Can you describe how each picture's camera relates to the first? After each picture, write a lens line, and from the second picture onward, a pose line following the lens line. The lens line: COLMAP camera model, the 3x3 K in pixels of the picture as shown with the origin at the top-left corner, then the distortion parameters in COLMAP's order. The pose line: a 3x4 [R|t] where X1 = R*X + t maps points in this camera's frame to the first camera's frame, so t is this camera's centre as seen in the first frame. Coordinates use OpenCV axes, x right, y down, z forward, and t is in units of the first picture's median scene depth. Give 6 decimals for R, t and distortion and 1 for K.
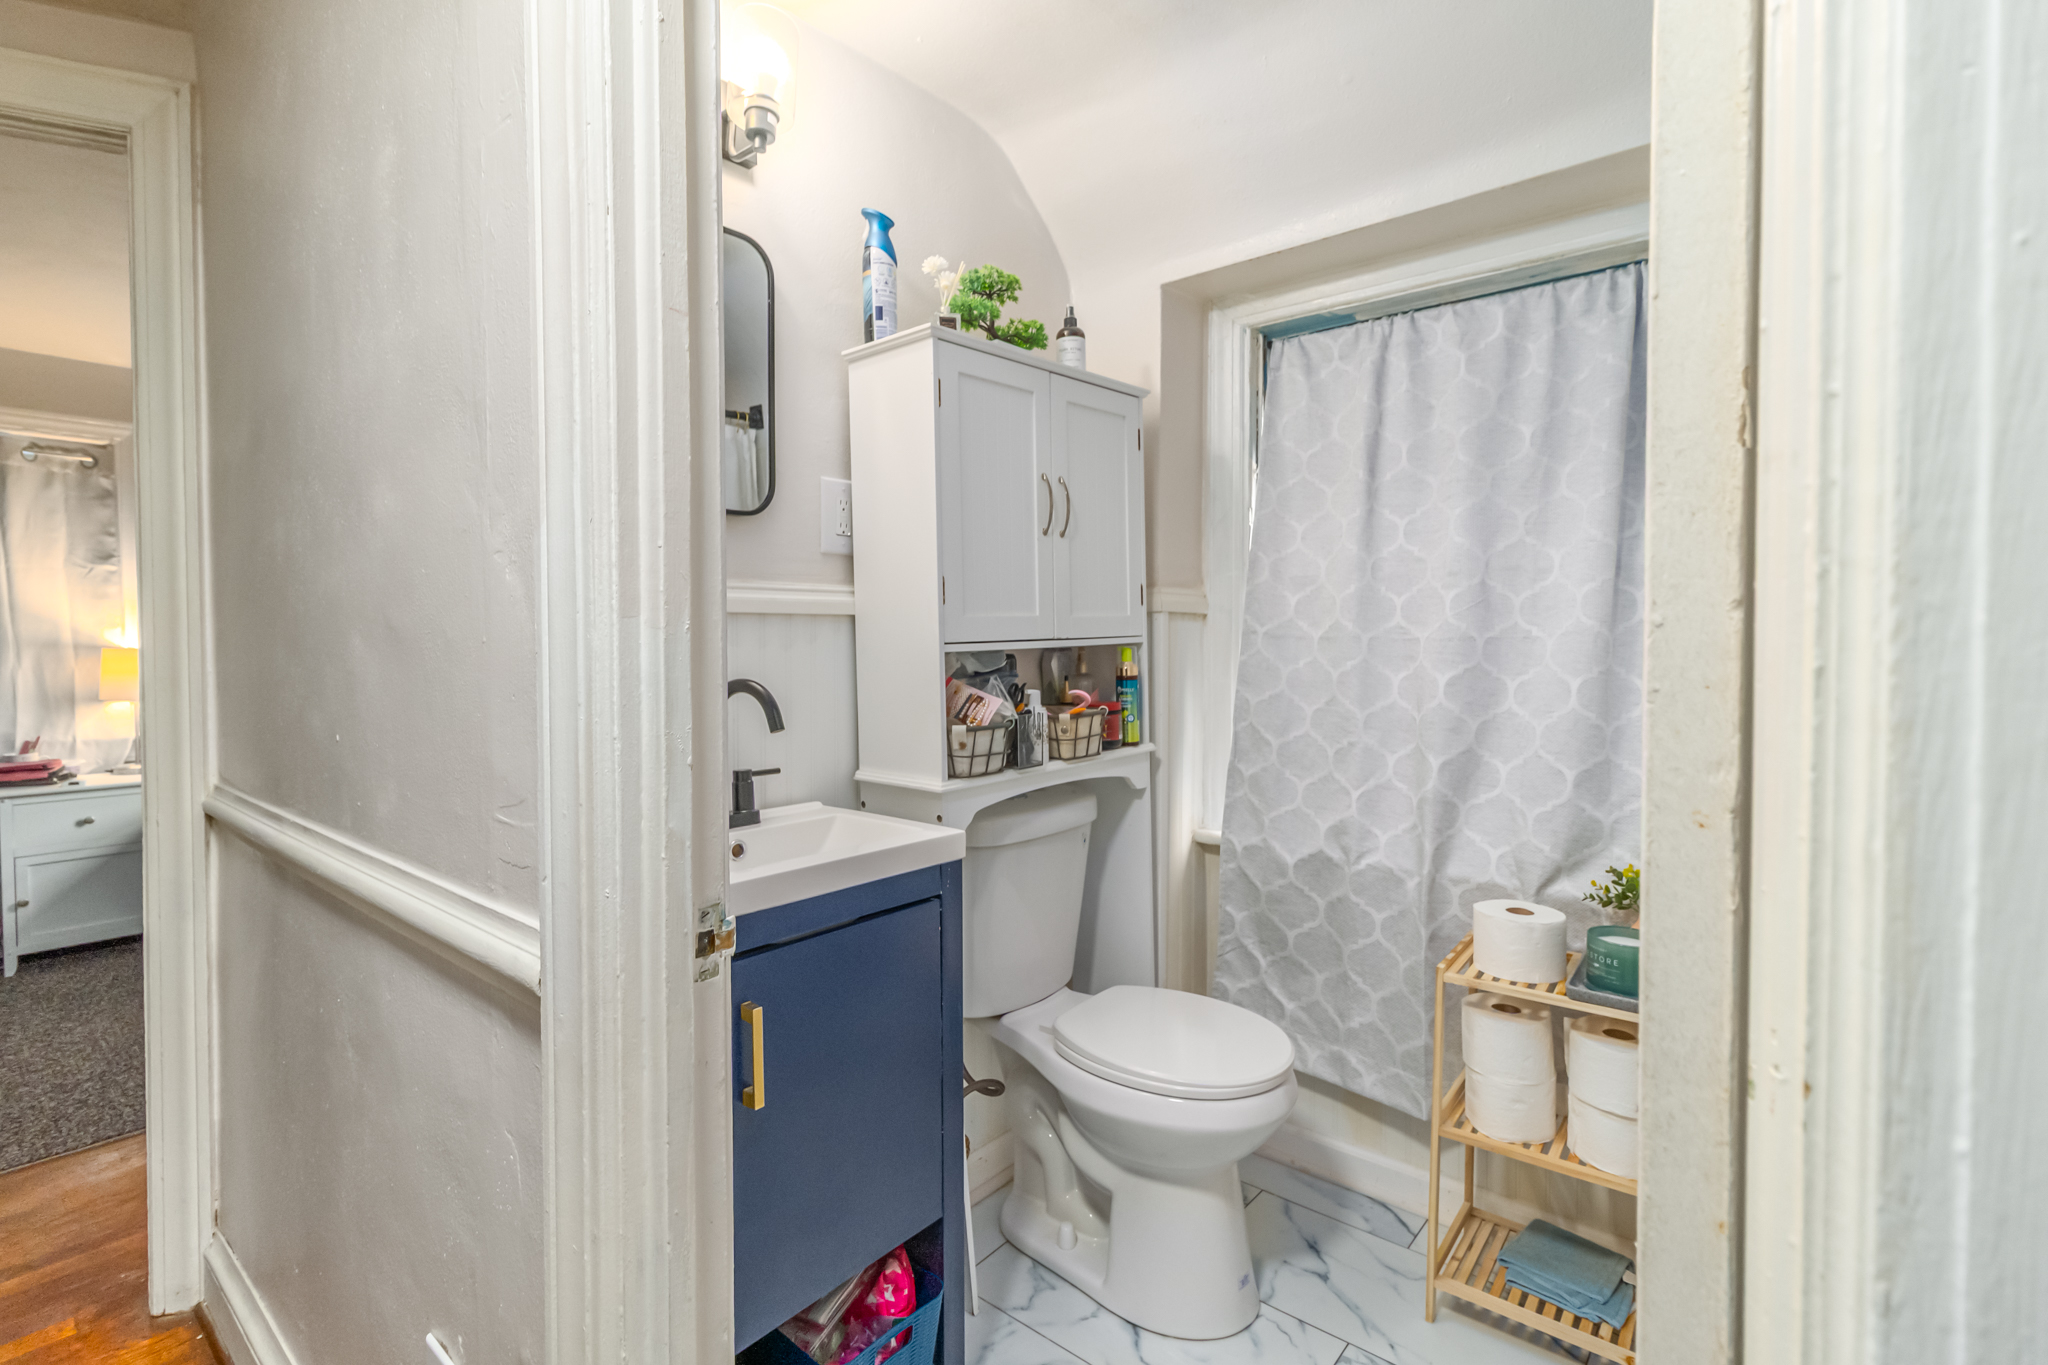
lens RADIAL K [[941.9, 0, 1020.5], [0, 941.9, 651.1], [0, 0, 1]] dist [0.002459, 0.000650]
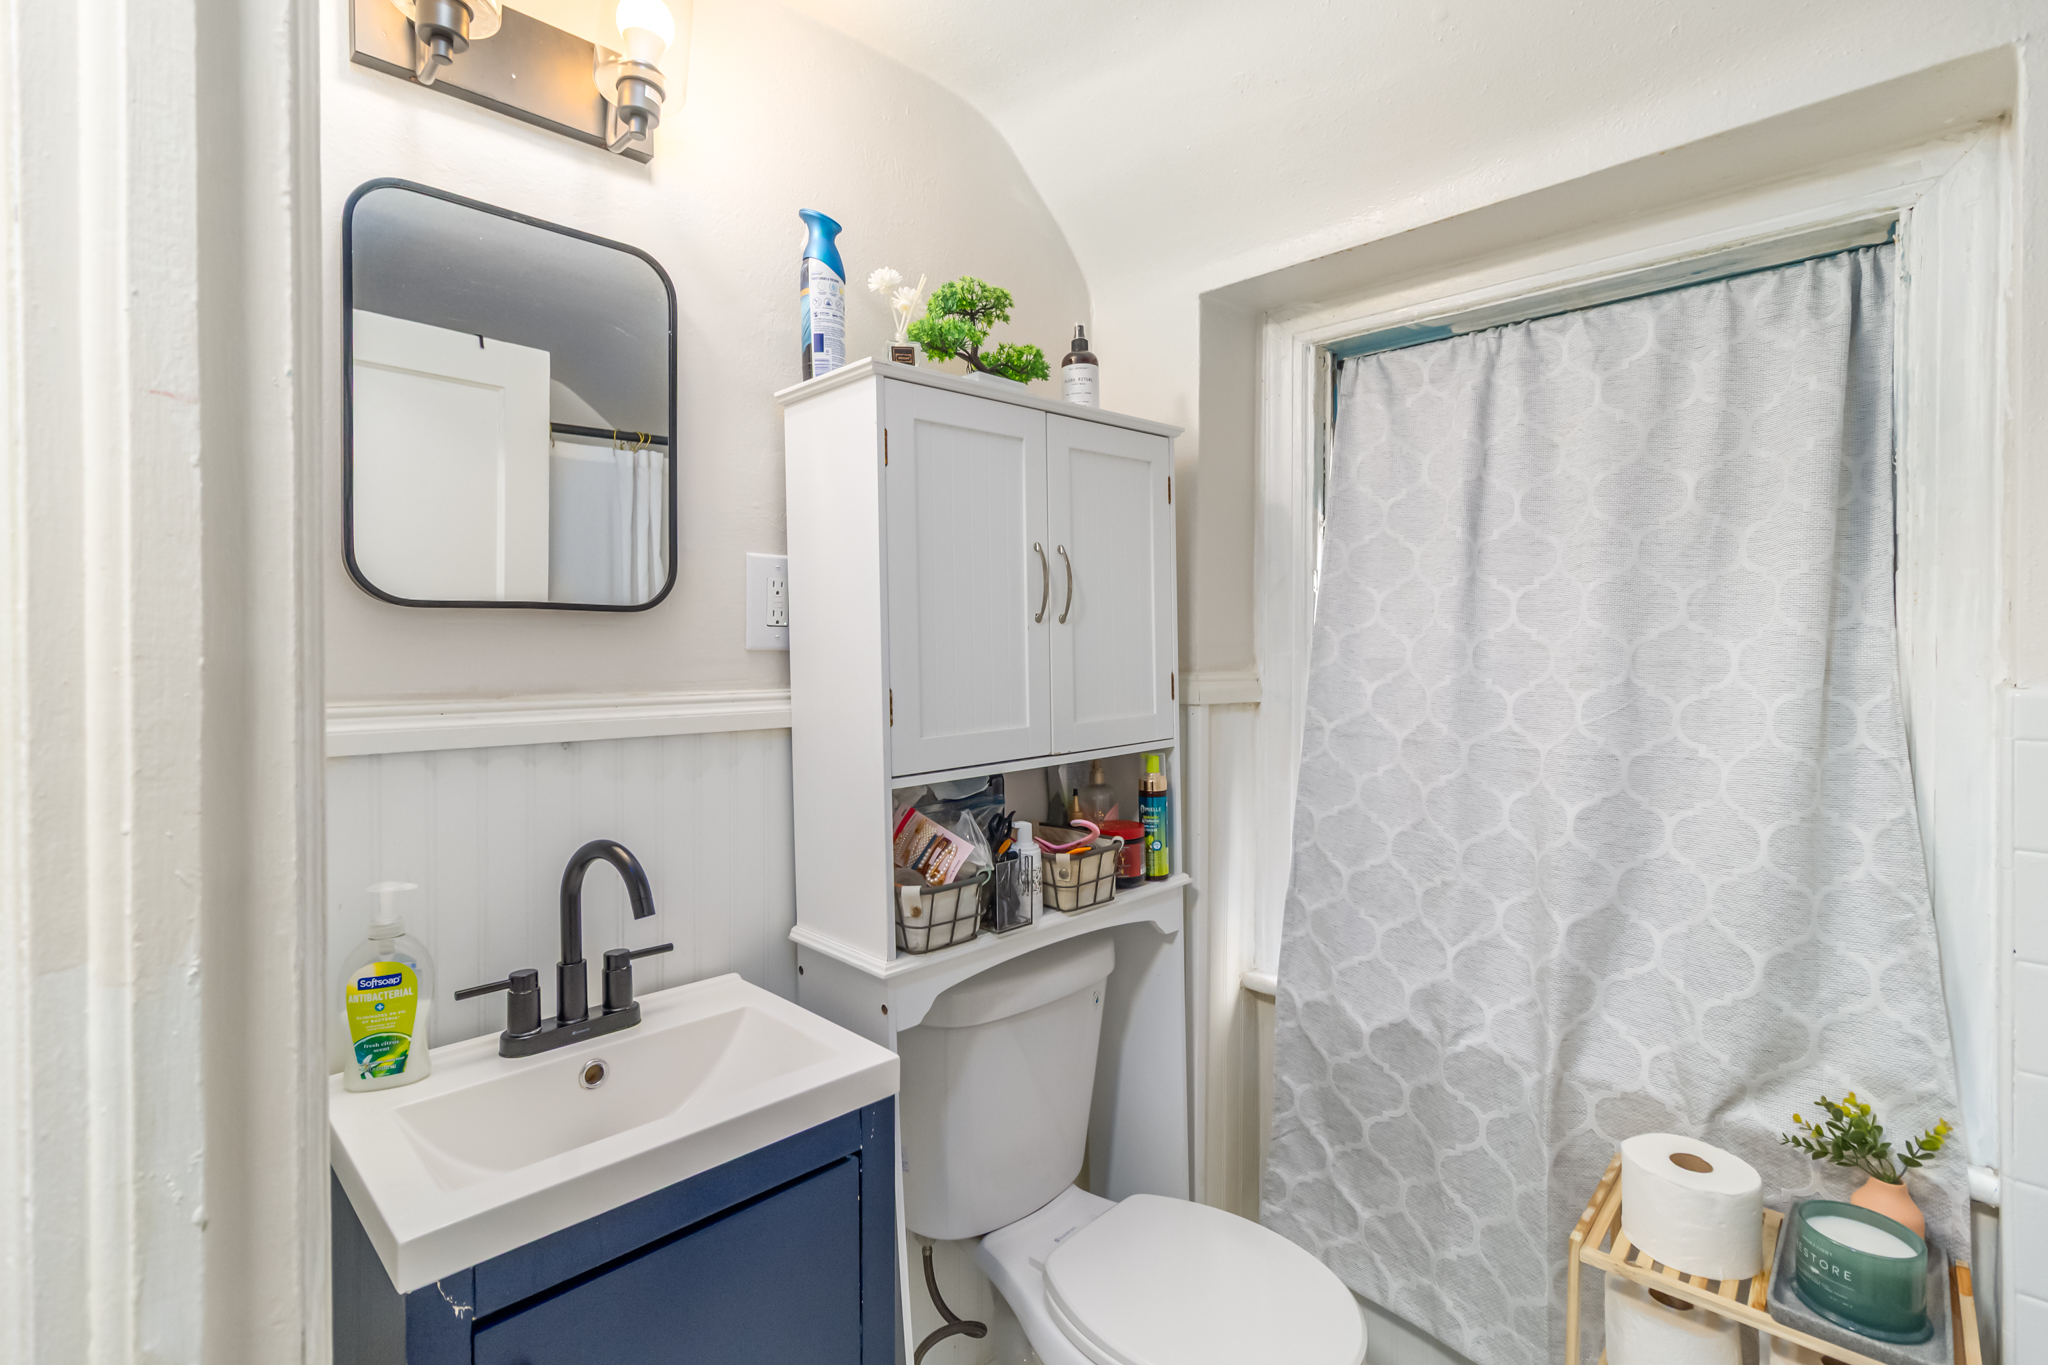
lens RADIAL K [[962.0, 0, 1020.5], [0, 962.0, 651.2], [0, 0, 1]] dist [0.000282, 0.000073]
pose [[0.996983, 0.003618, -0.077533, 0.070725], [-0.004447, 0.999935, -0.010524, -0.088454], [0.077490, 0.010837, 0.996934, 0.205485]]
